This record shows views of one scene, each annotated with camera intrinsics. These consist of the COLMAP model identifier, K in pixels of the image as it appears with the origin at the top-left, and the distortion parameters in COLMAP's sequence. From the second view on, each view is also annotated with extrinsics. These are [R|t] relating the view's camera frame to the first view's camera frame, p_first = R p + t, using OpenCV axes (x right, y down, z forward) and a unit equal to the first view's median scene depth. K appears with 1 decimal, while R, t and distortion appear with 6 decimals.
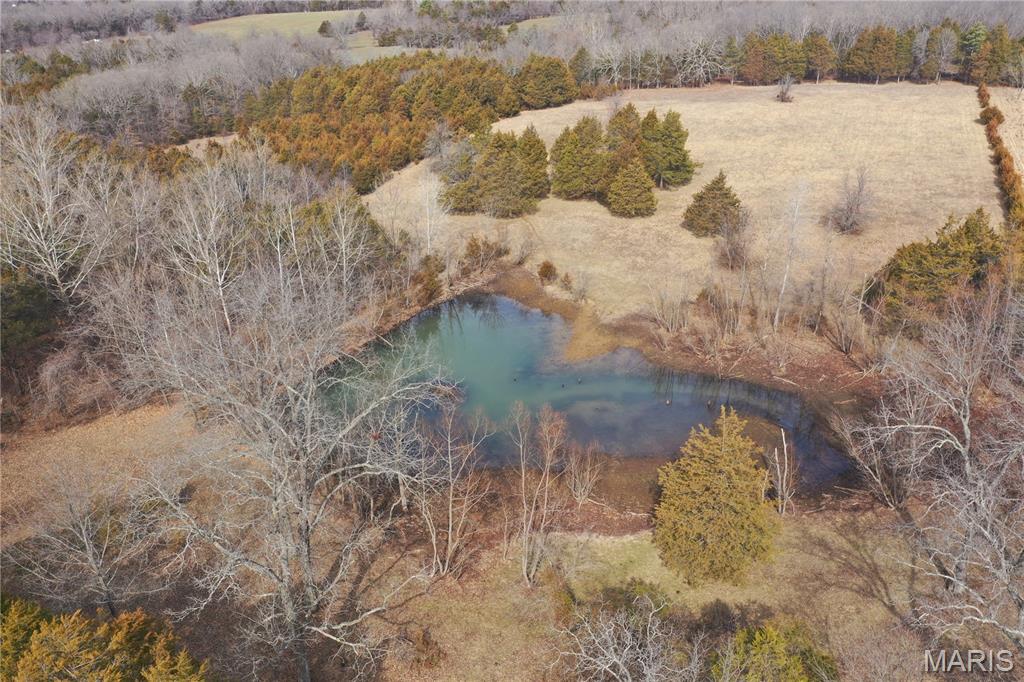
lens RADIAL K [[809.0, 0, 512.0], [0, 809.0, 341.0], [0, 0, 1]] dist [0.000937, -0.003218]
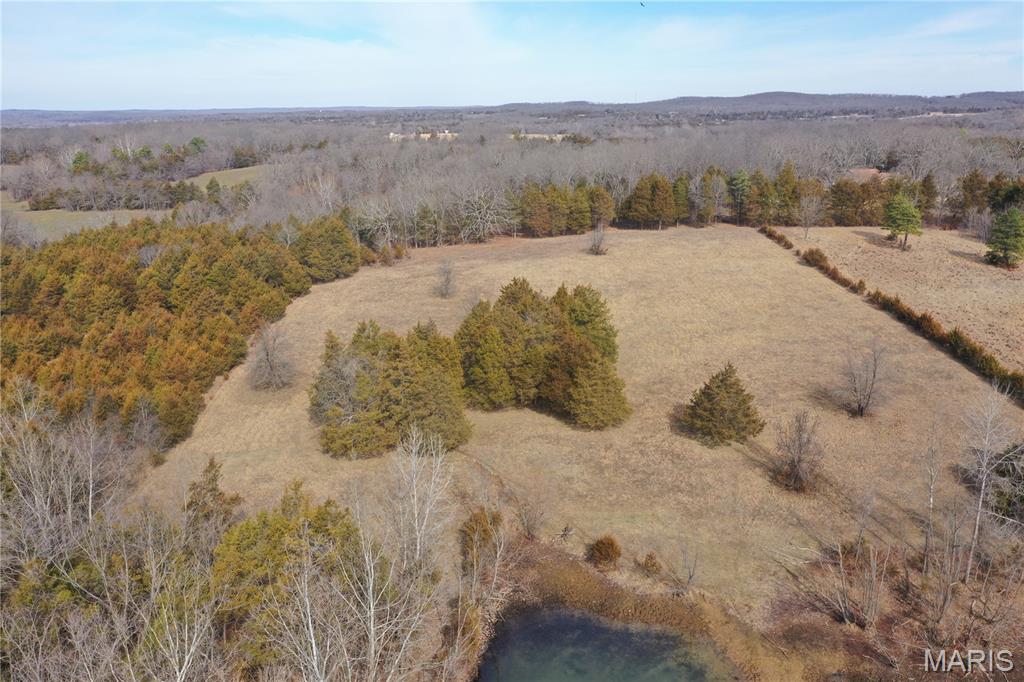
lens RADIAL K [[809.0, 0, 512.0], [0, 809.0, 341.0], [0, 0, 1]] dist [0.000937, -0.003218]
pose [[0.906506, -0.112026, 0.407059, -0.140674], [0.177165, 0.976093, -0.125913, -0.093162], [-0.383222, 0.186257, 0.904682, 0.198901]]
